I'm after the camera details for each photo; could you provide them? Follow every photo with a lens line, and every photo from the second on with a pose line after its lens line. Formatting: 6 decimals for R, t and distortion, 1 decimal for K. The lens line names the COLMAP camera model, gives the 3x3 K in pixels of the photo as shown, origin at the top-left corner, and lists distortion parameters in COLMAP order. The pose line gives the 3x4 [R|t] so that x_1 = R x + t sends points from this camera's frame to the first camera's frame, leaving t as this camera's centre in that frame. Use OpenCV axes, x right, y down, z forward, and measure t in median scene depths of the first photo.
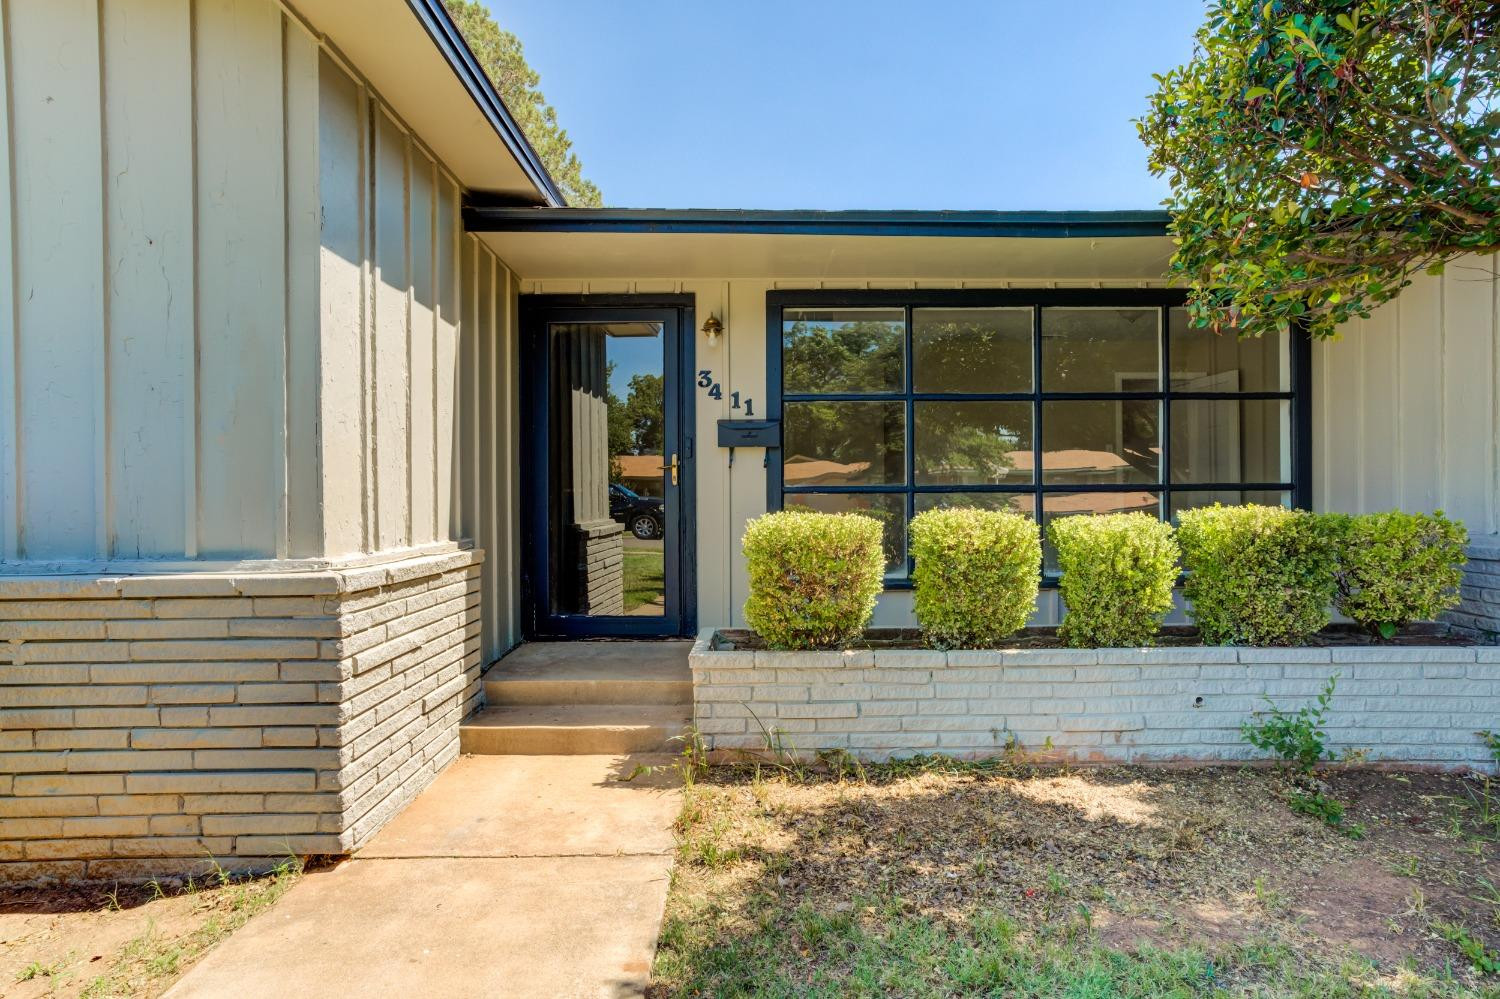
lens RADIAL K [[845.0, 0, 750.0], [0, 845.0, 499.5], [0, 0, 1]] dist [-0.058994, 0.046647]
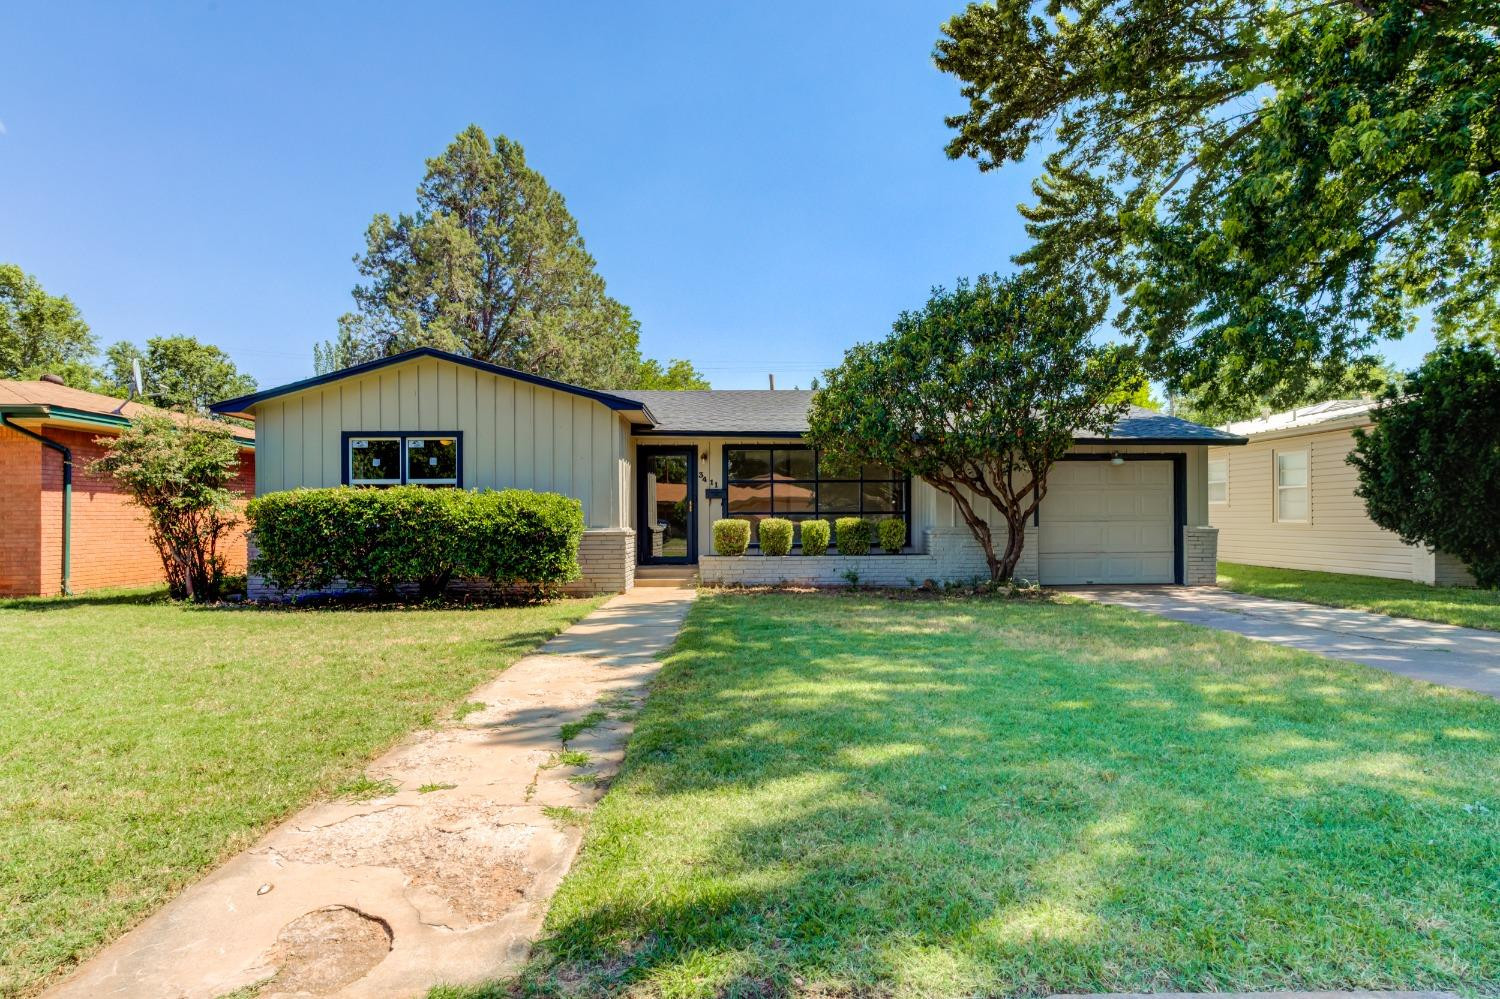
lens RADIAL K [[844.3, 0, 752.1], [0, 844.3, 509.8], [0, 0, 1]] dist [-0.037607, 0.032593]
pose [[0.999597, 0.005360, 0.027893, 0.056992], [-0.005040, 0.999921, -0.011523, 0.015528], [-0.027952, 0.011377, 0.999545, -2.589410]]
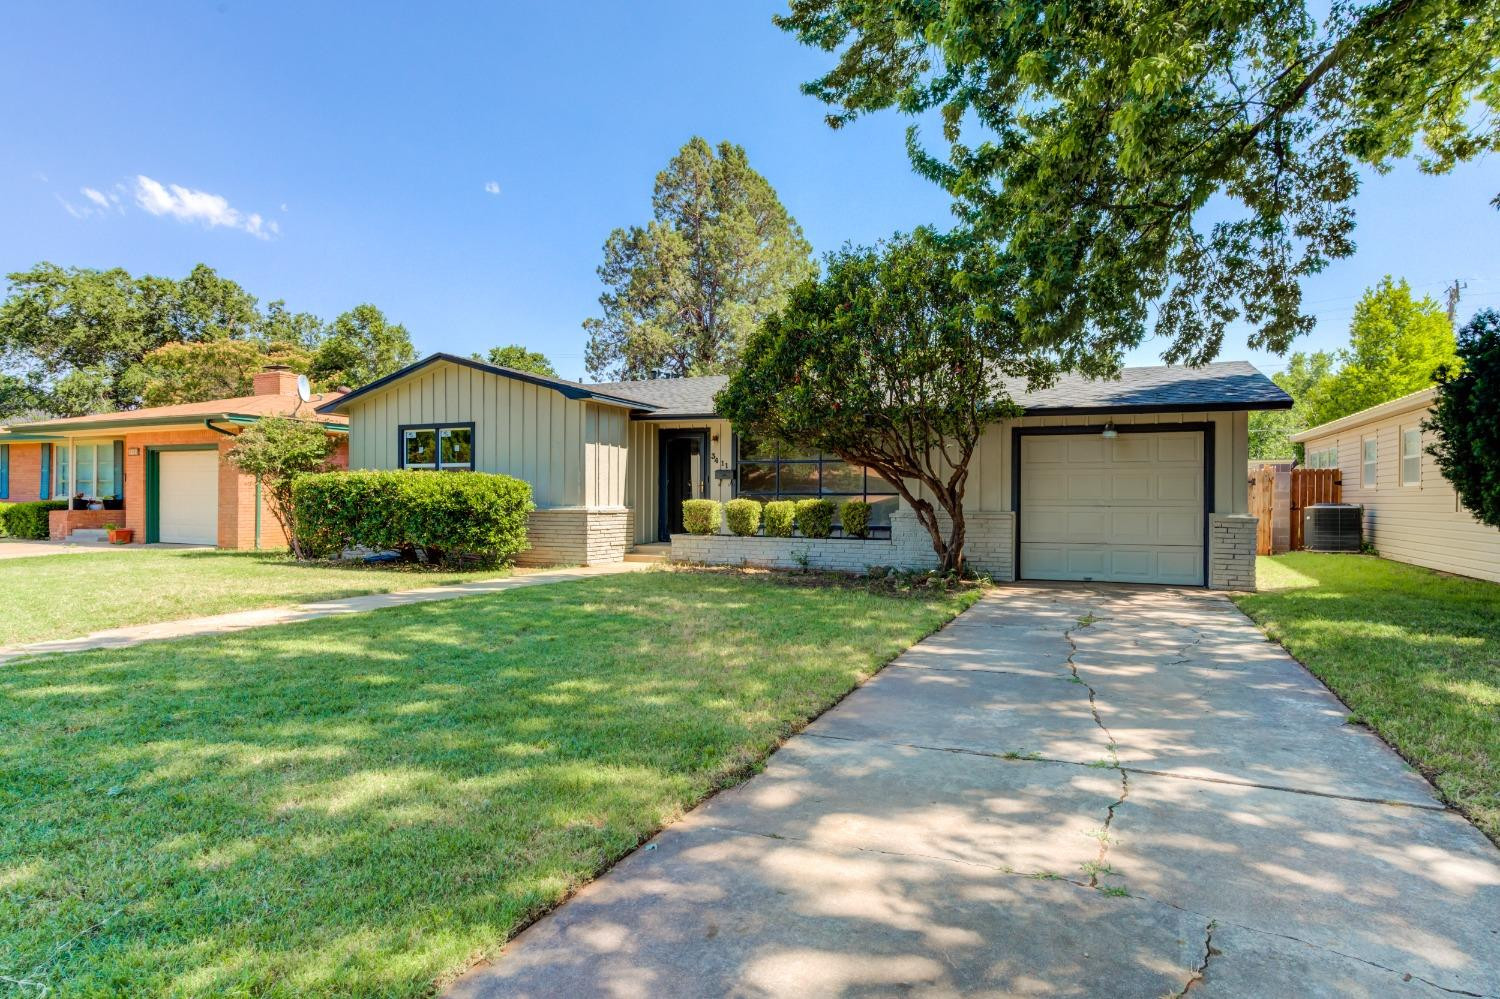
lens RADIAL K [[845.0, 0, 750.0], [0, 845.0, 499.5], [0, 0, 1]] dist [-0.058994, 0.046647]
pose [[0.915470, 0.014640, -0.402119, 1.720912], [-0.014273, 0.999890, 0.003907, -0.002508], [0.402132, 0.002163, 0.915579, -2.292719]]
